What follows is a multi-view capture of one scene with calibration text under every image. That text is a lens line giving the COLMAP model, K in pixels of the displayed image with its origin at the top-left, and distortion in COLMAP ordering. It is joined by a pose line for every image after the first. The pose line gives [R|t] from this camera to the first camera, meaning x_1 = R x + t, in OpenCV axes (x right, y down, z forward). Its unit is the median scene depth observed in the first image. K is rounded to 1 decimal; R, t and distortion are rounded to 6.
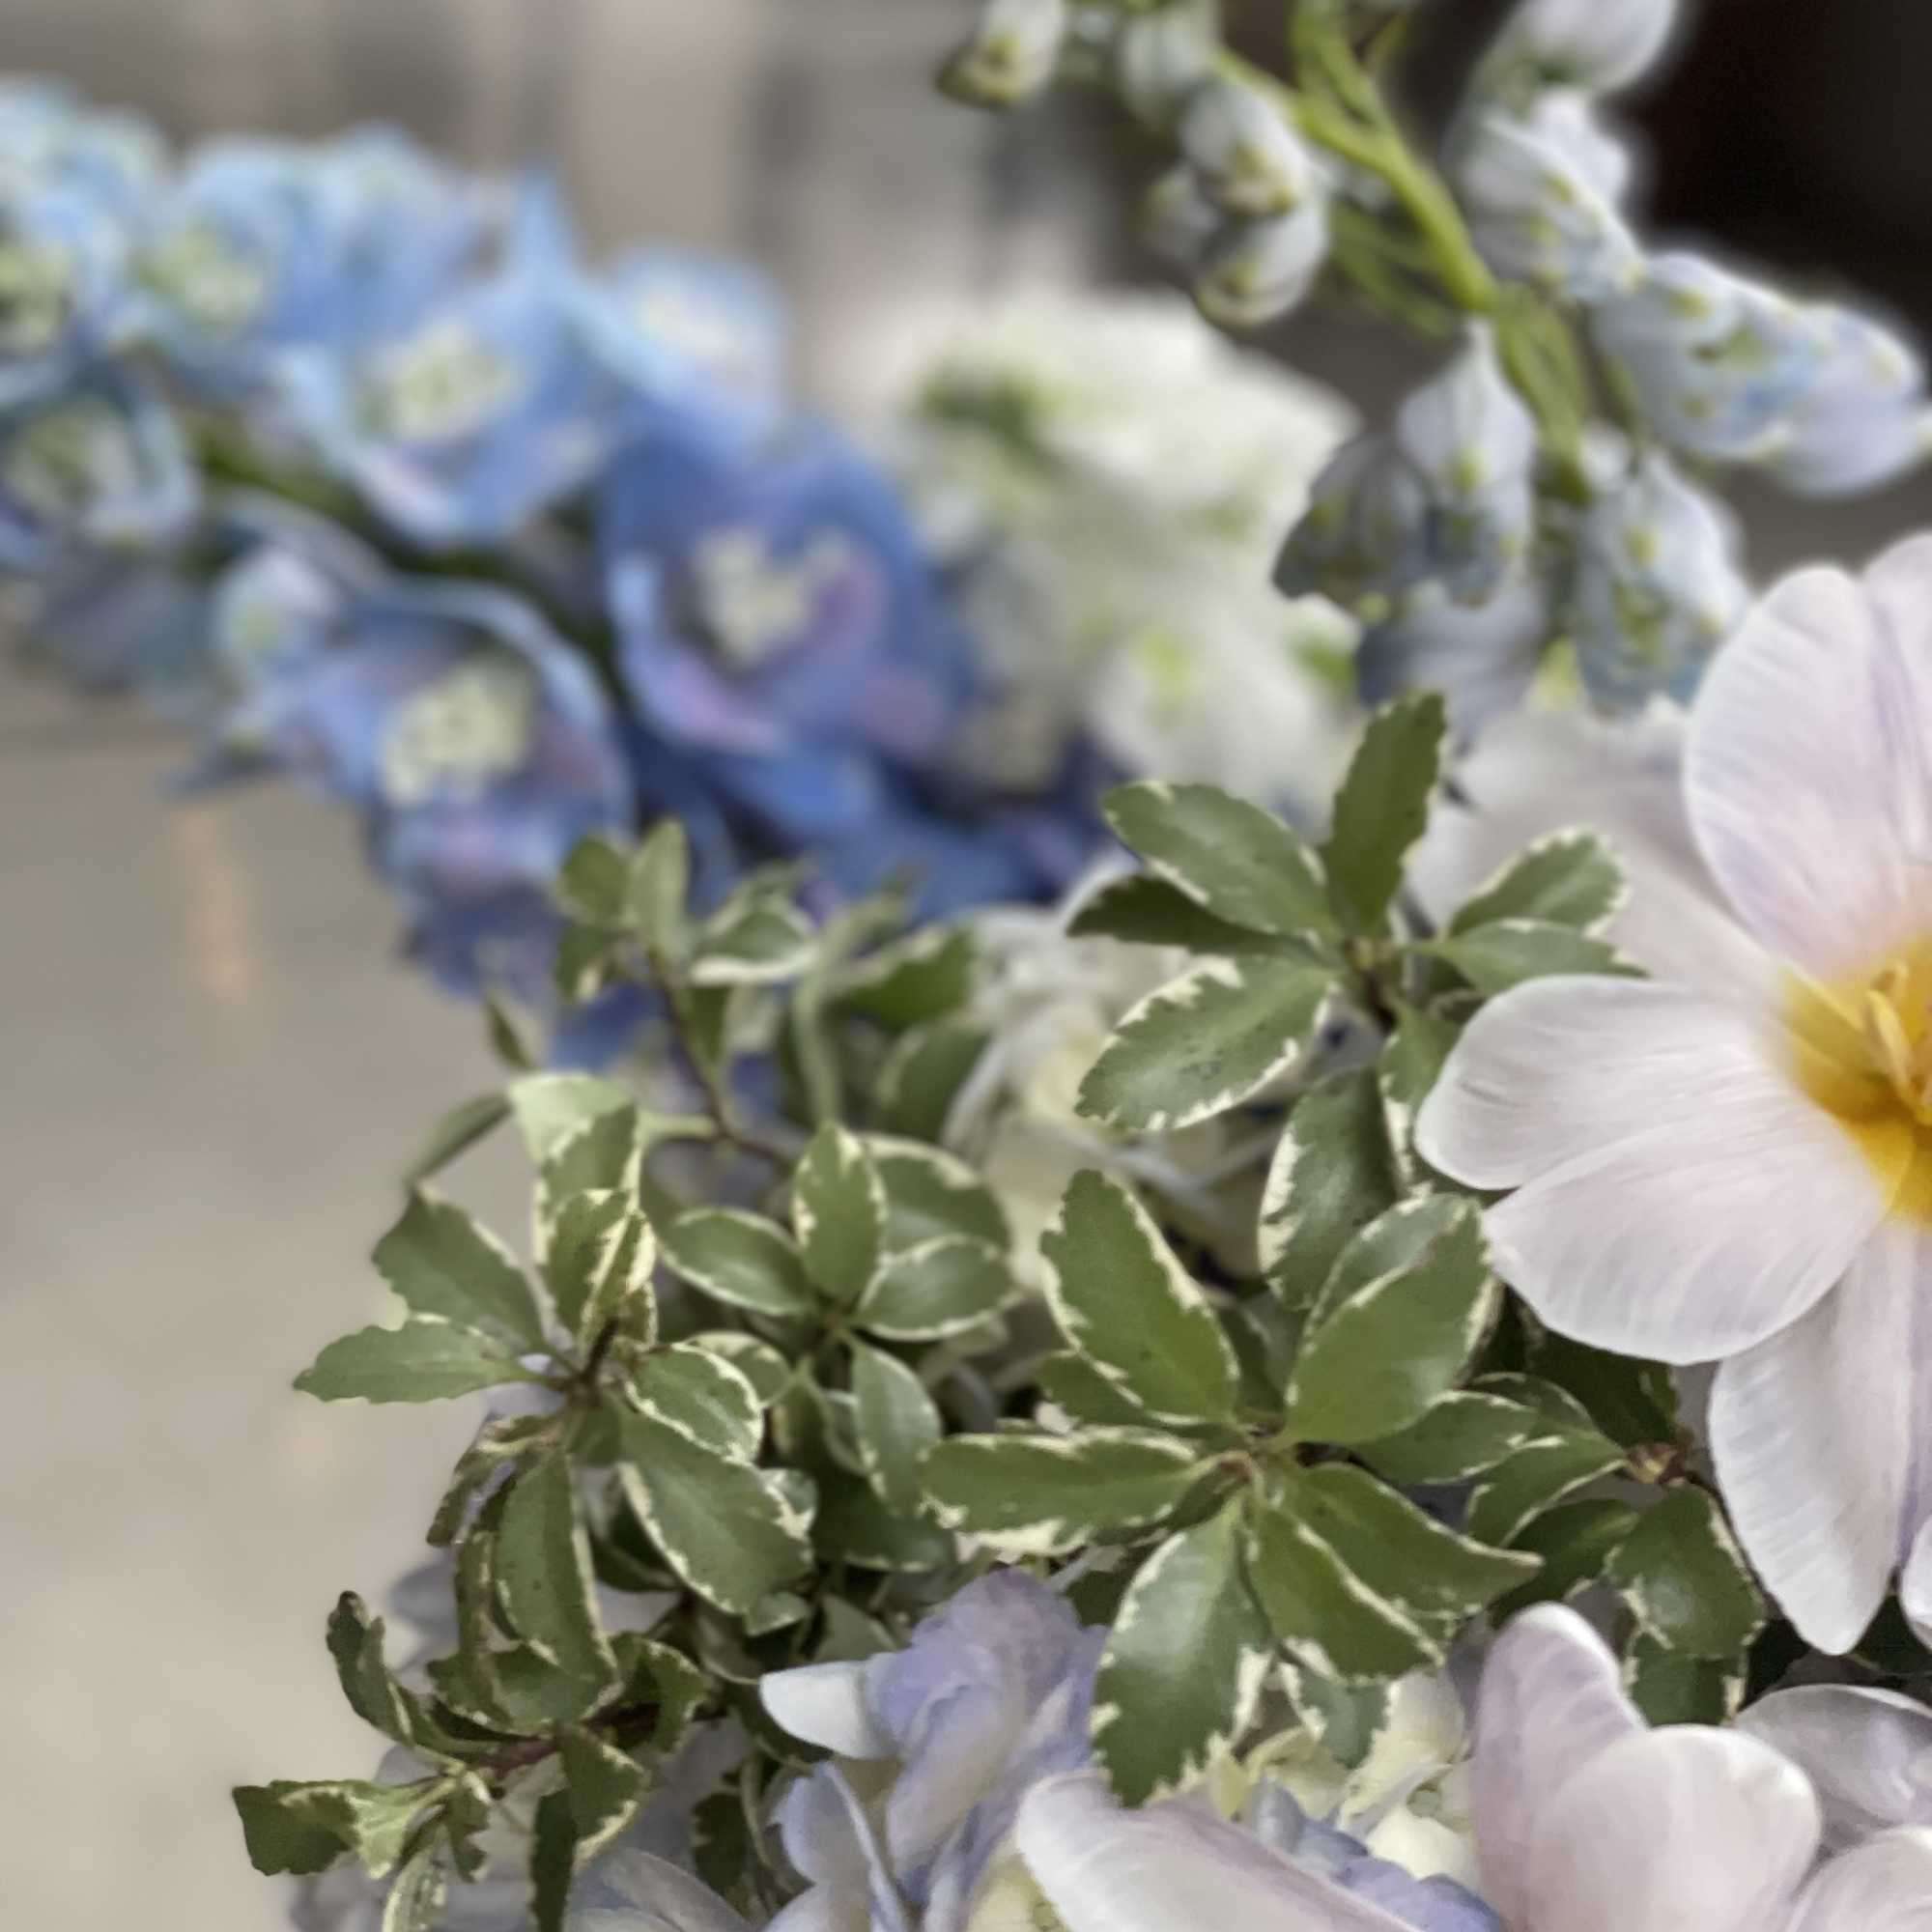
lens RADIAL K [[3825.5, 0, 1059.2], [0, 3825.5, 846.1], [0, 0, 1]] dist [0.072413, 0.000000]
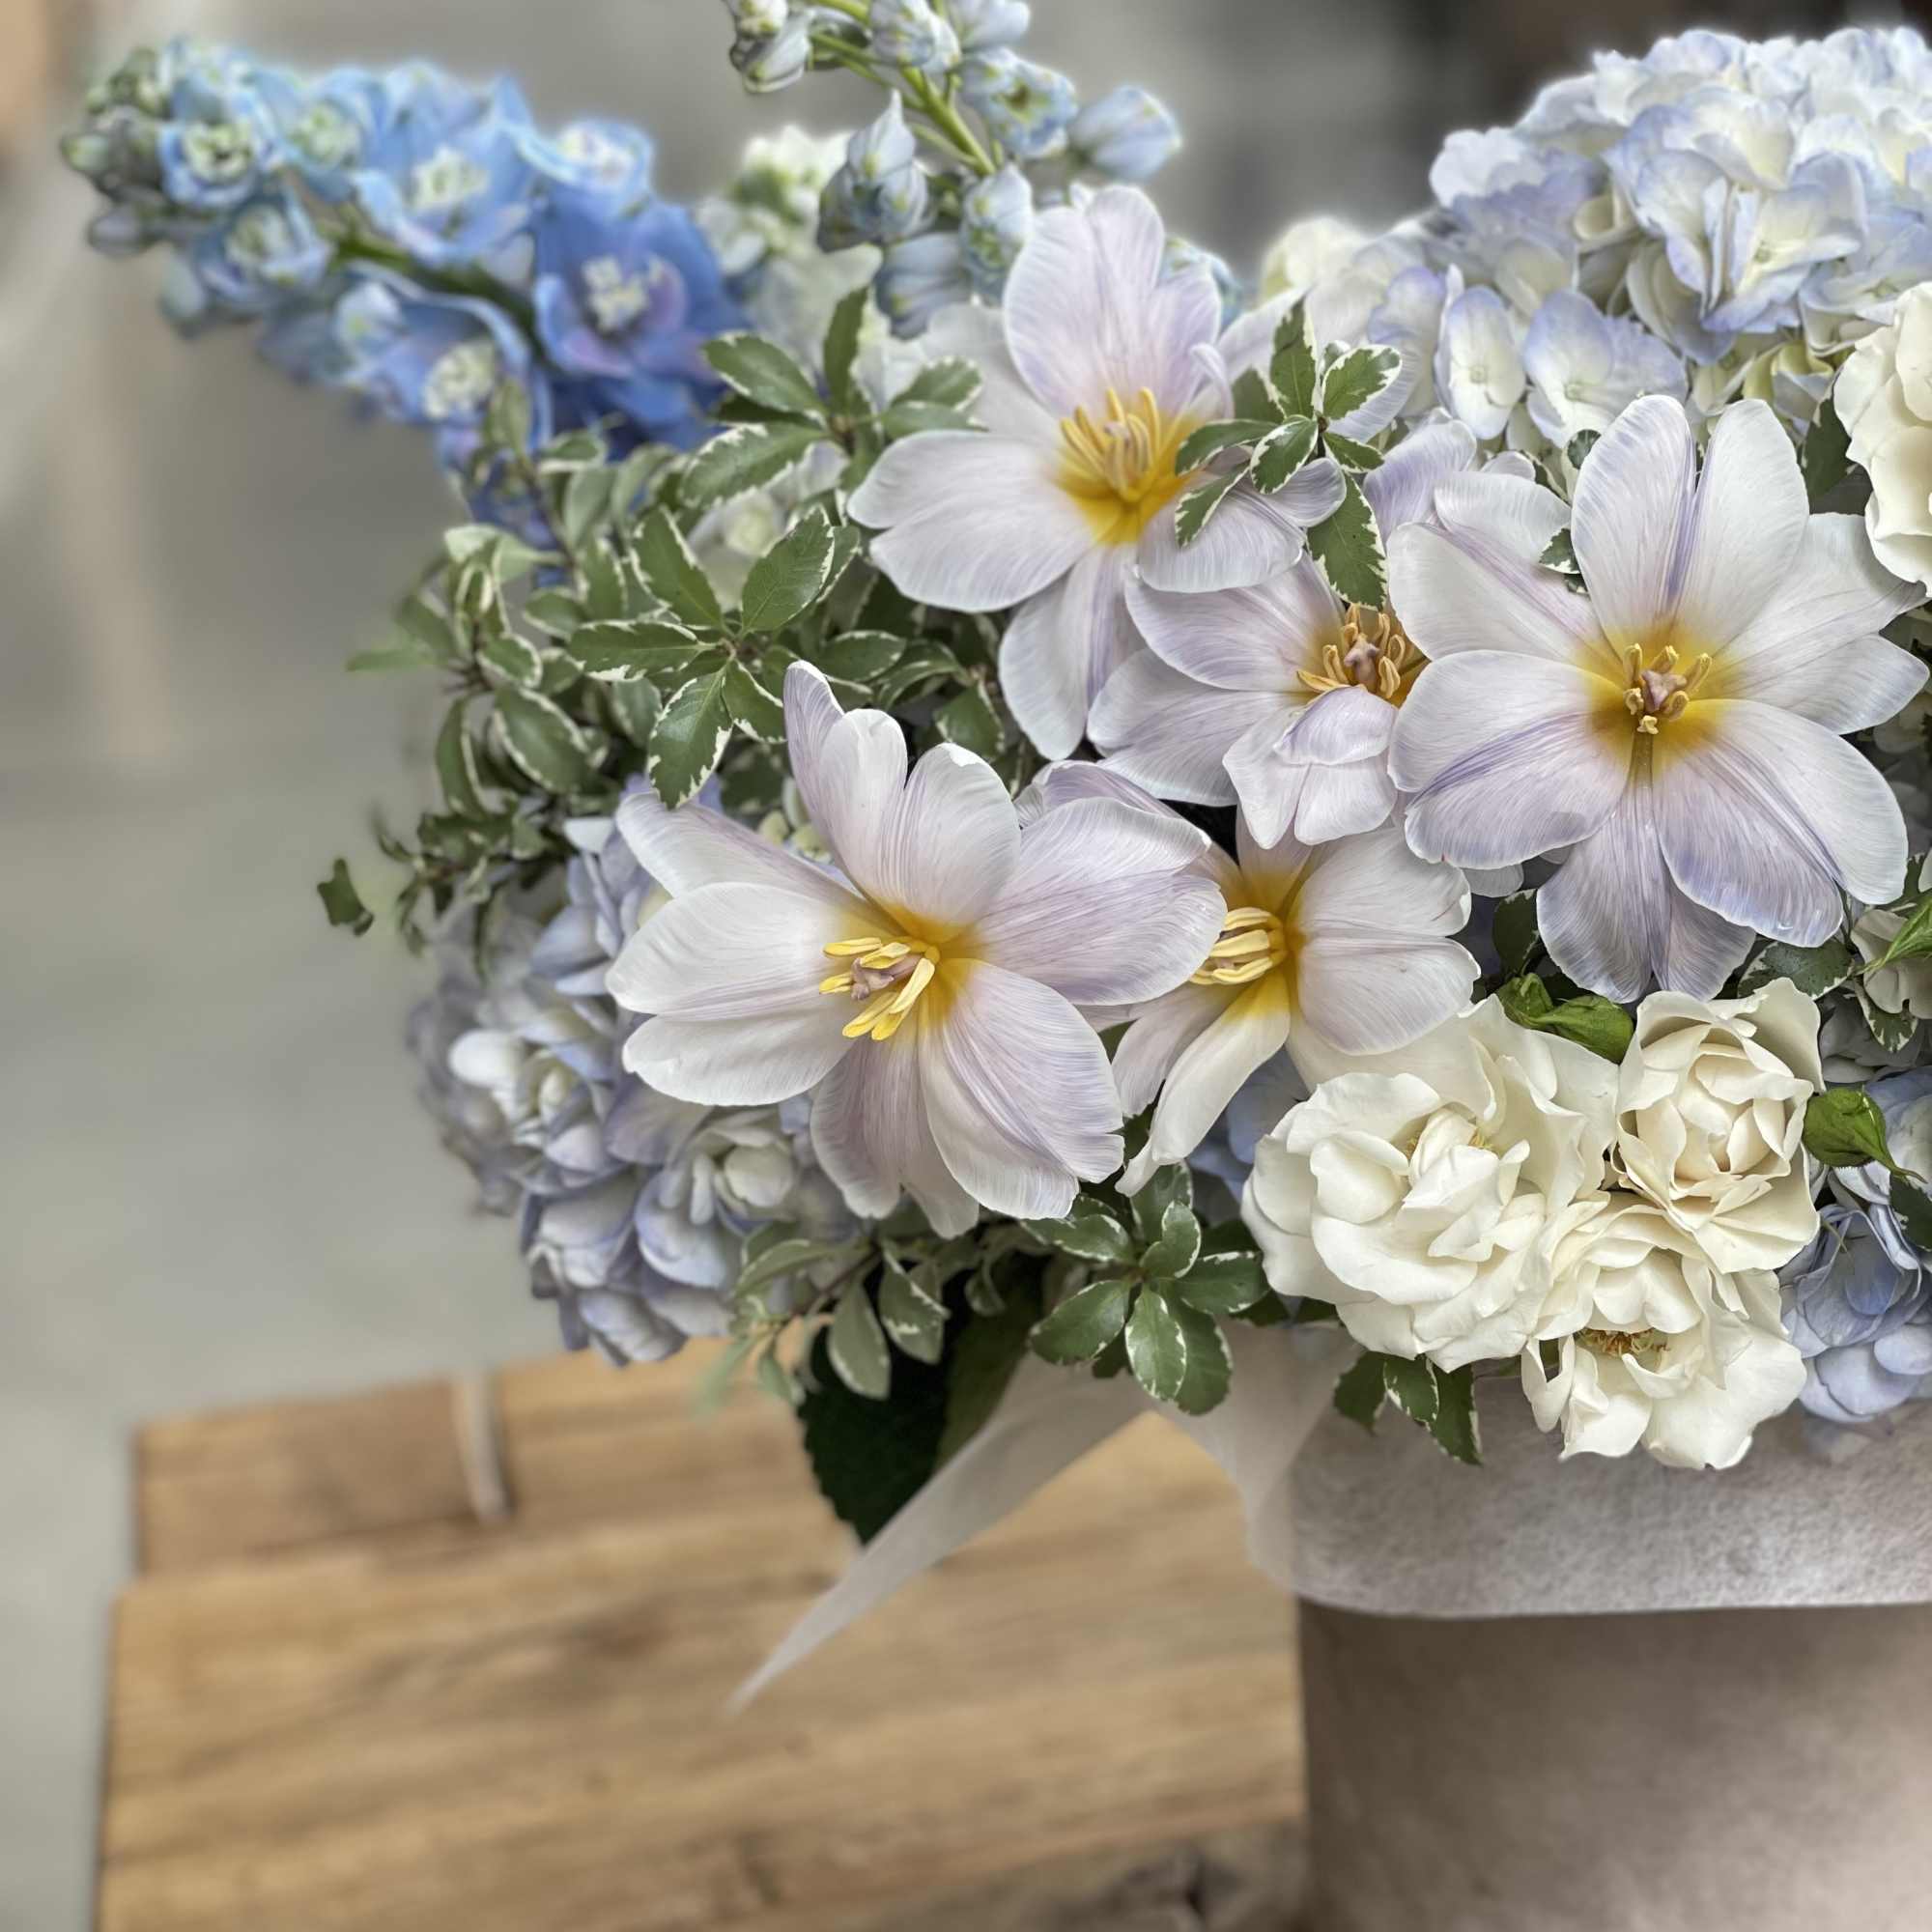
lens RADIAL K [[3825.5, 0, 982.5], [0, 3825.5, 931.8], [0, 0, 1]] dist [0.072413, 0.000000]
pose [[0.981682, -0.016644, -0.189796, 0.513825], [0.017622, 0.999839, 0.003466, 0.278755], [0.189708, -0.006747, 0.981817, -0.897280]]
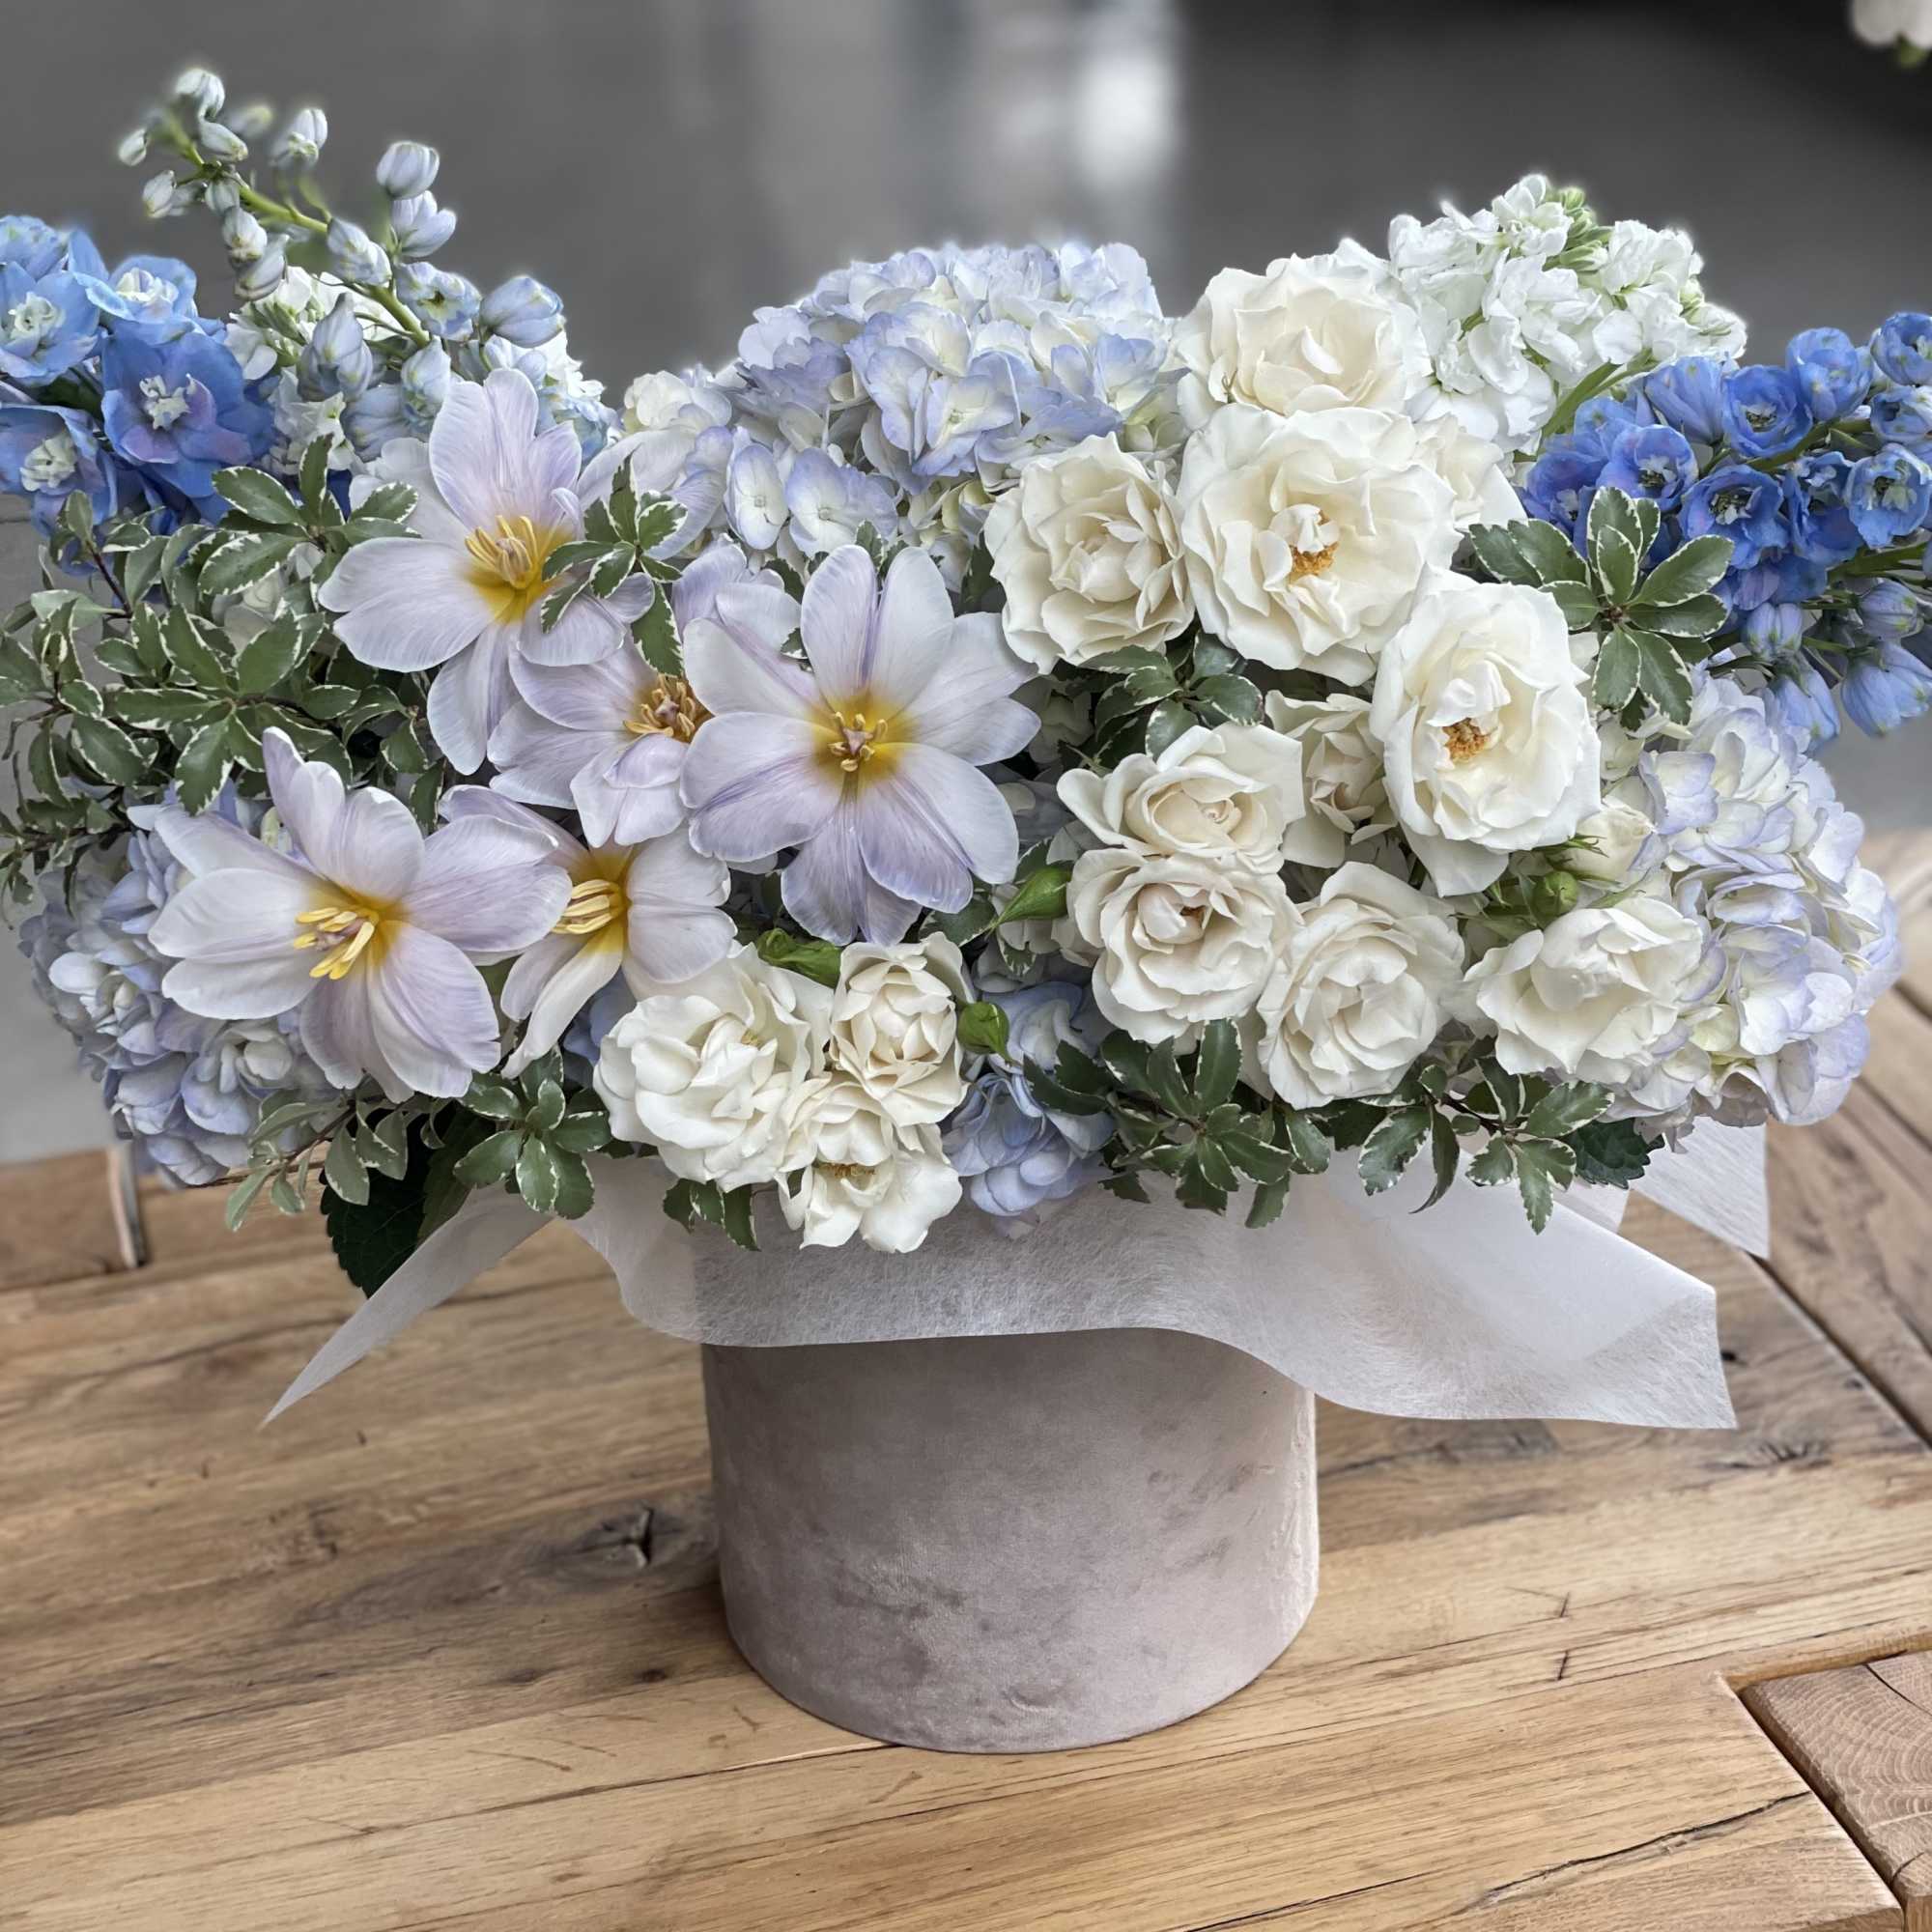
lens RADIAL K [[3825.5, 0, 1034.8], [0, 3825.5, 950.5], [0, 0, 1]] dist [0.072413, 0.000000]
pose [[0.993972, -0.011726, -0.109009, 0.893518], [0.022286, 0.995115, 0.096170, 0.072336], [0.107349, -0.098020, 0.989378, -1.714574]]
